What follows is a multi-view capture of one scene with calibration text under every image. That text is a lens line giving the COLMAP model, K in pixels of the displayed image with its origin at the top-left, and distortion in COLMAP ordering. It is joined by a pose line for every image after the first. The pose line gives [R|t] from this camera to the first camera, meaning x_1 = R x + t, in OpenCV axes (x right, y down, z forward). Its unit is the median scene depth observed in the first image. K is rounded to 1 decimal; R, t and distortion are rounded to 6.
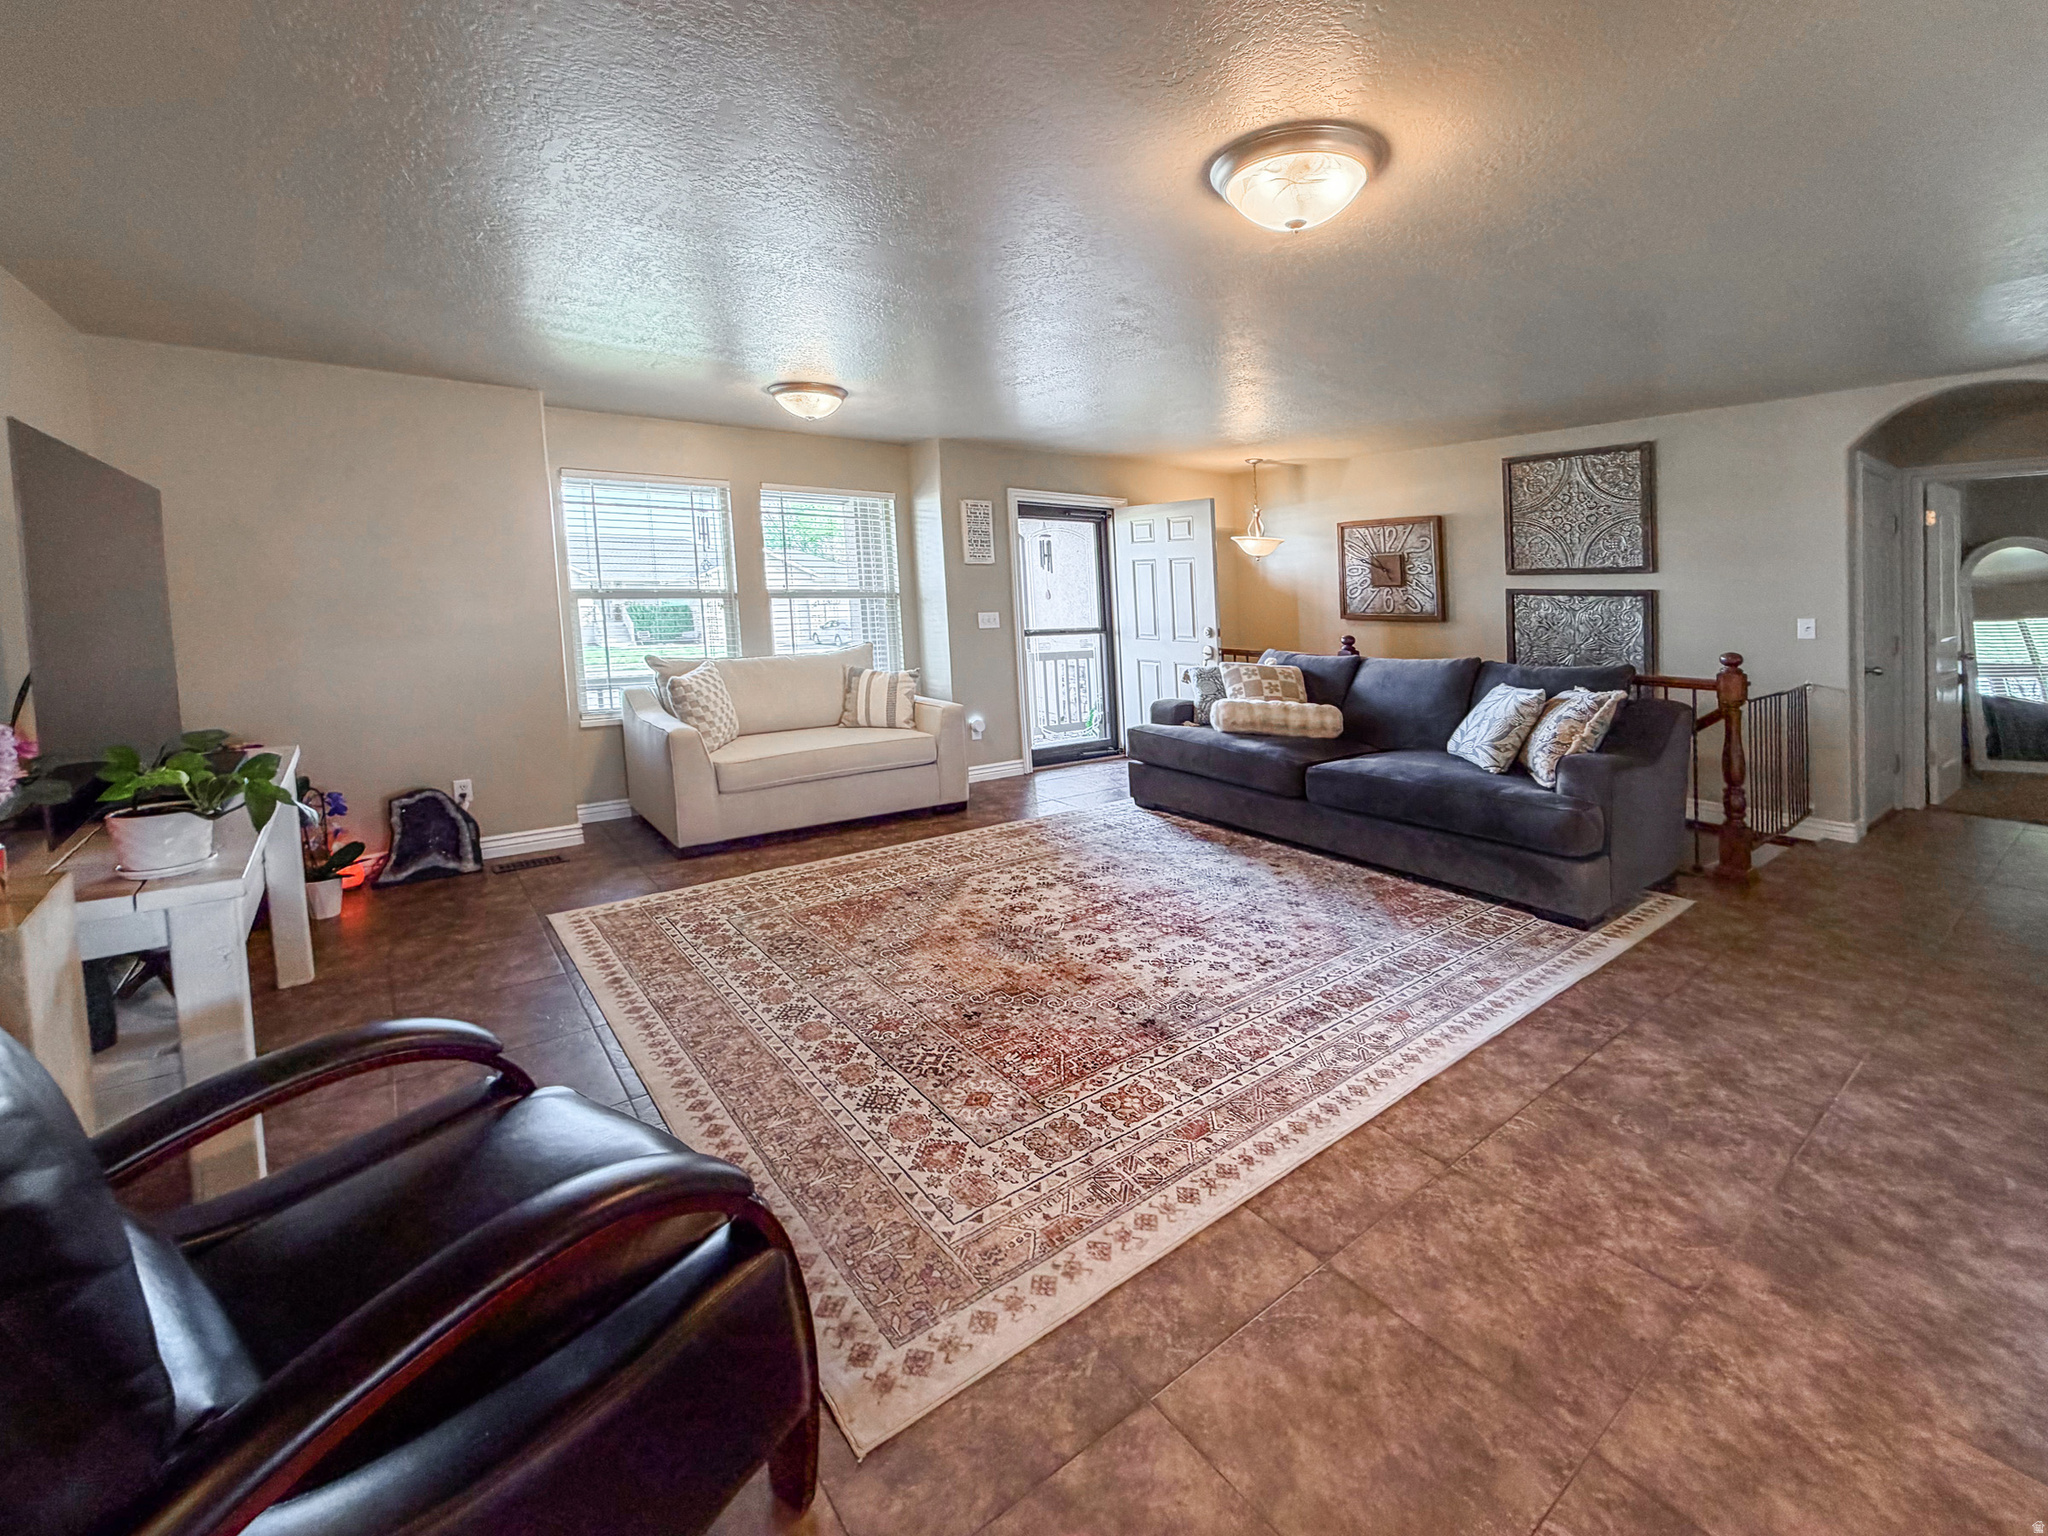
lens RADIAL K [[835.0, 0, 1024.0], [0, 835.0, 768.0], [0, 0, 1]] dist [-0.000711, -0.000101]
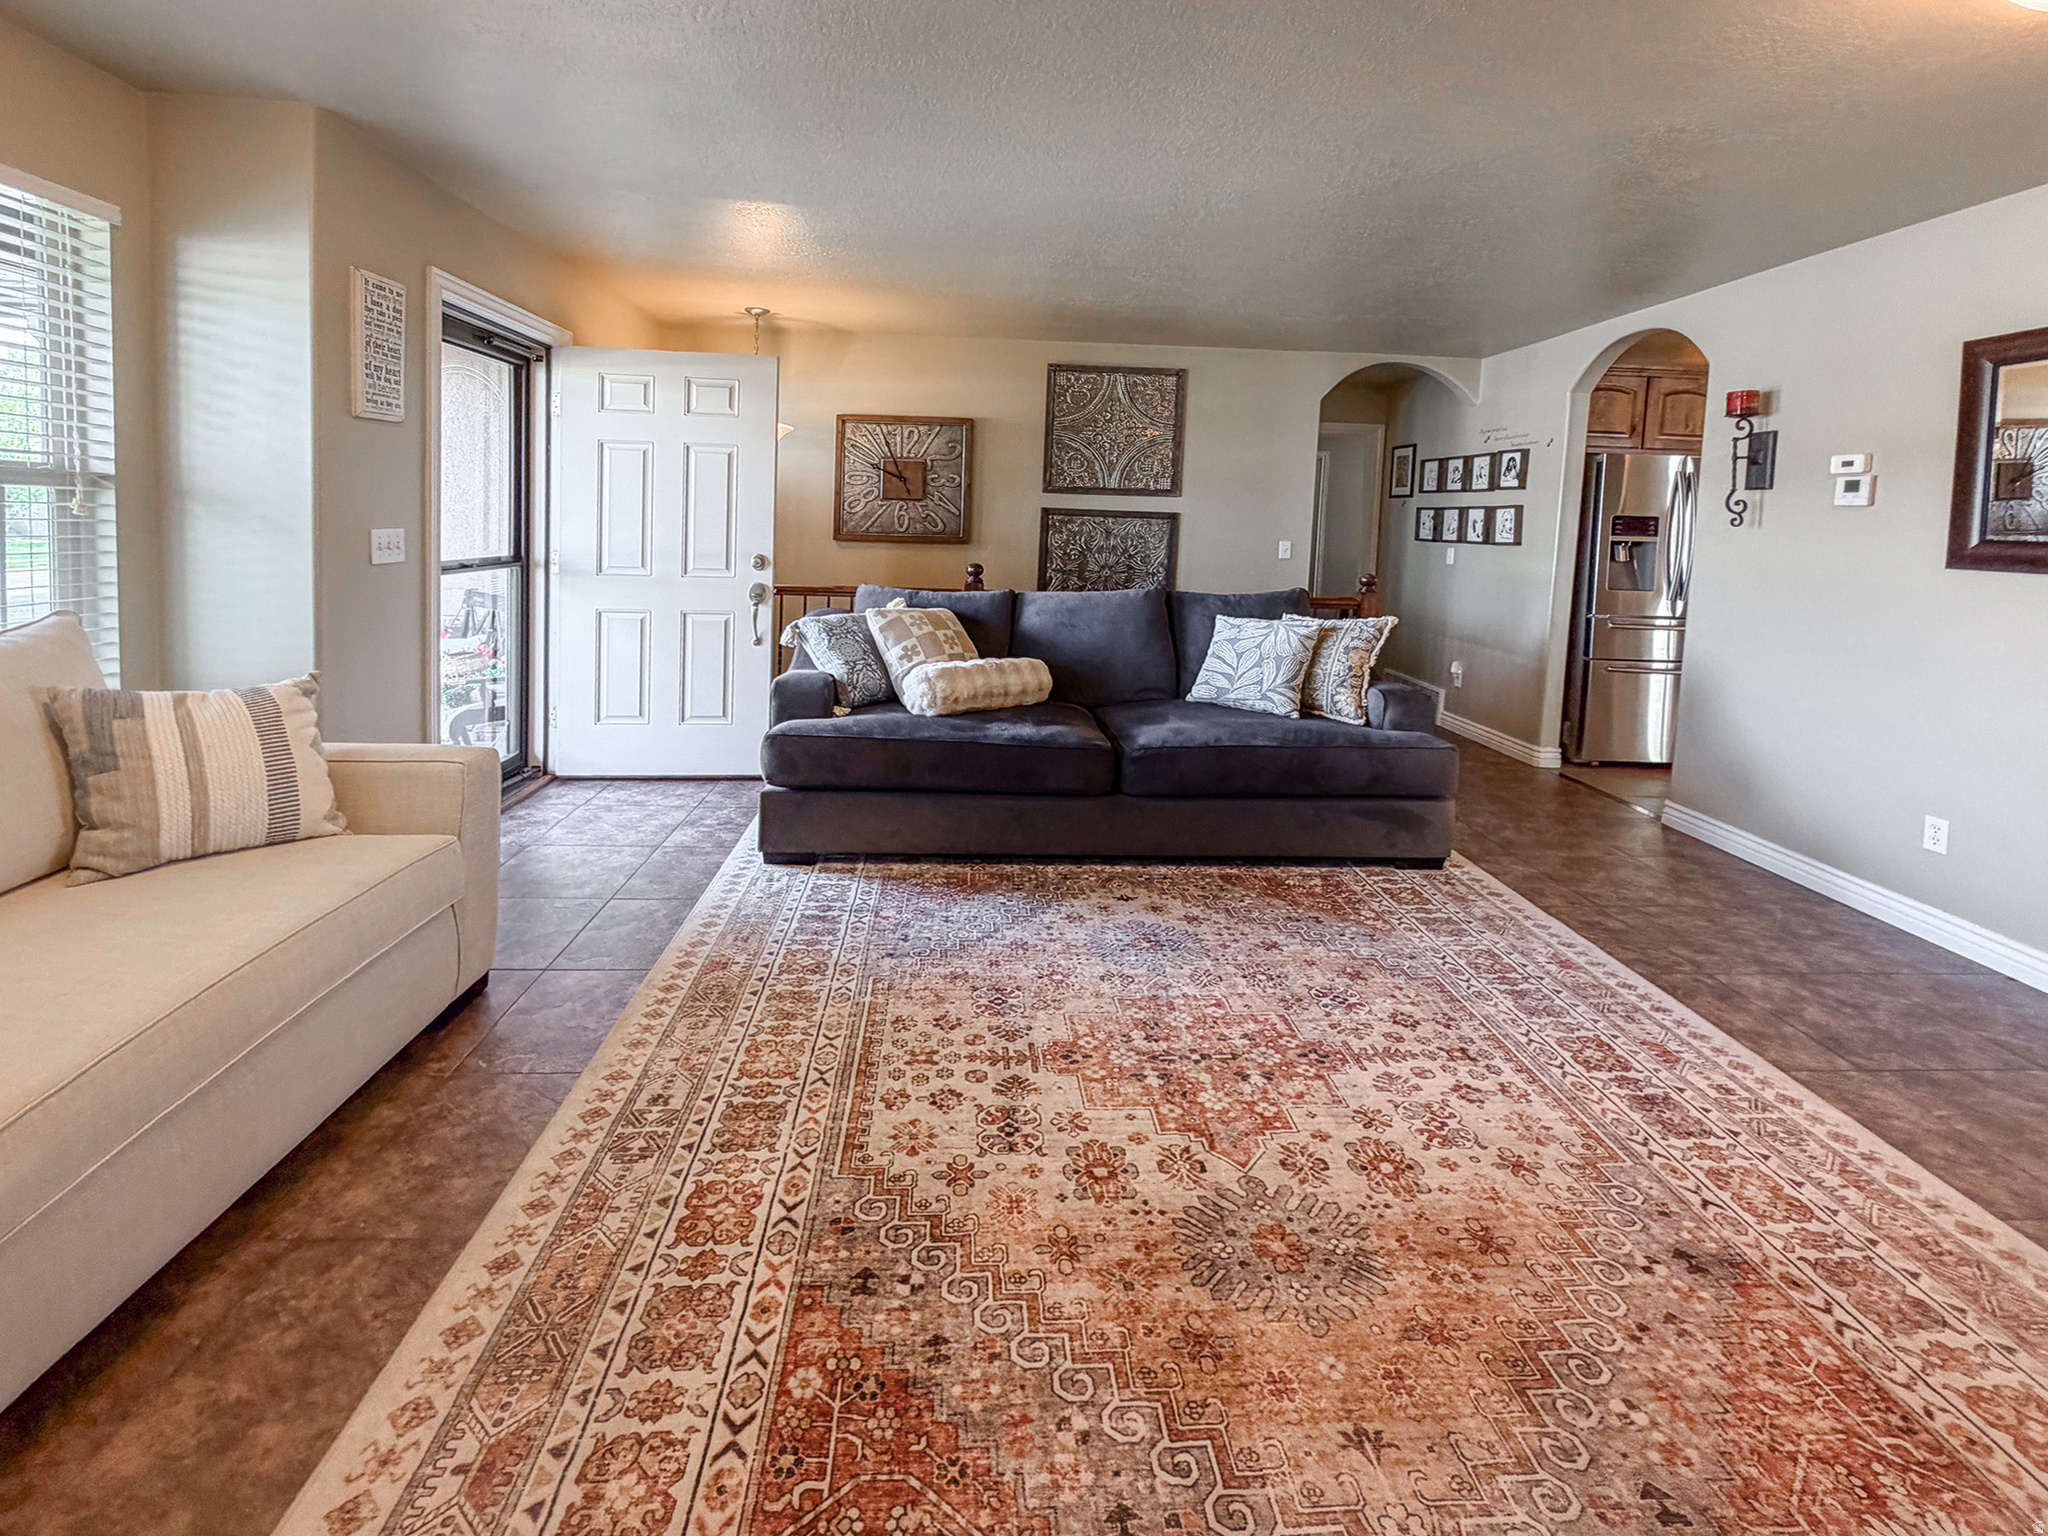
lens RADIAL K [[957.4, 0, 1020.4], [0, 957.4, 620.2], [0, 0, 1]] dist [-0.000299, -0.000147]
pose [[0.558762, -0.070934, 0.826289, -0.316341], [0.142205, 0.989774, -0.011196, -0.093886], [-0.817045, 0.123758, 0.563135, 0.494432]]
